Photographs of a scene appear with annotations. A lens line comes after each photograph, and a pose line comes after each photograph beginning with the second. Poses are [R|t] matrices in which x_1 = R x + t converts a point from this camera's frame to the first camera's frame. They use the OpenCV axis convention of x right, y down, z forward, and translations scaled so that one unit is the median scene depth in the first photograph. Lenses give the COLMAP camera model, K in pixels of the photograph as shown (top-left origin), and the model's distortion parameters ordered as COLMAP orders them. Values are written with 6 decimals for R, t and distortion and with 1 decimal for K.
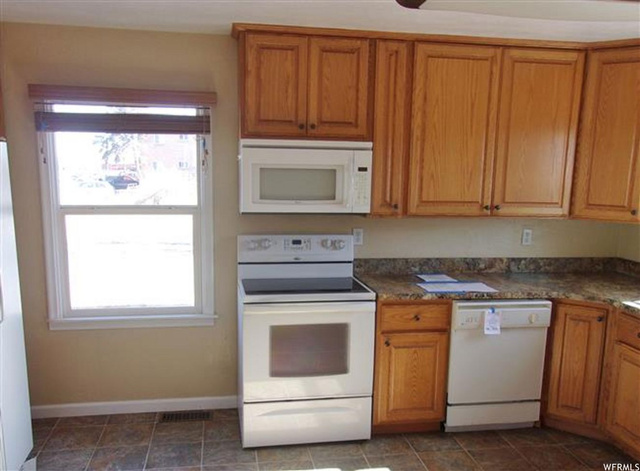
lens RADIAL K [[566.4, 0, 320.0], [0, 566.4, 235.5], [0, 0, 1]] dist [-0.009949, 0.006160]
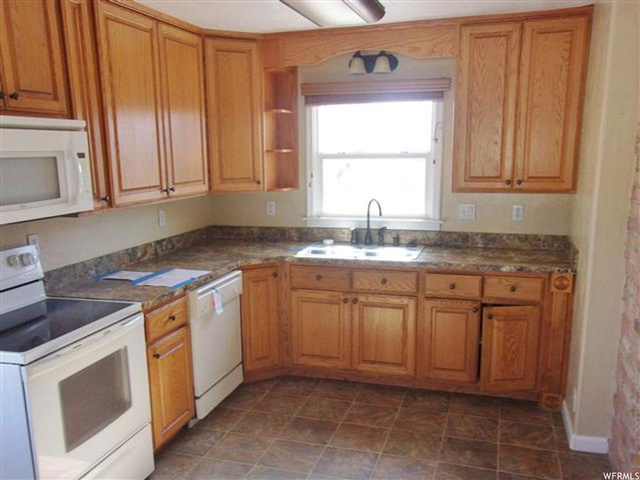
lens RADIAL K [[581.3, 0, 320.0], [0, 581.3, 240.0], [0, 0, 1]] dist [-0.002661, 0.015433]
pose [[0.466638, -0.167225, 0.868496, -0.468774], [0.131295, 0.984180, 0.118956, -0.051734], [-0.874649, 0.058520, 0.481212, 0.319146]]
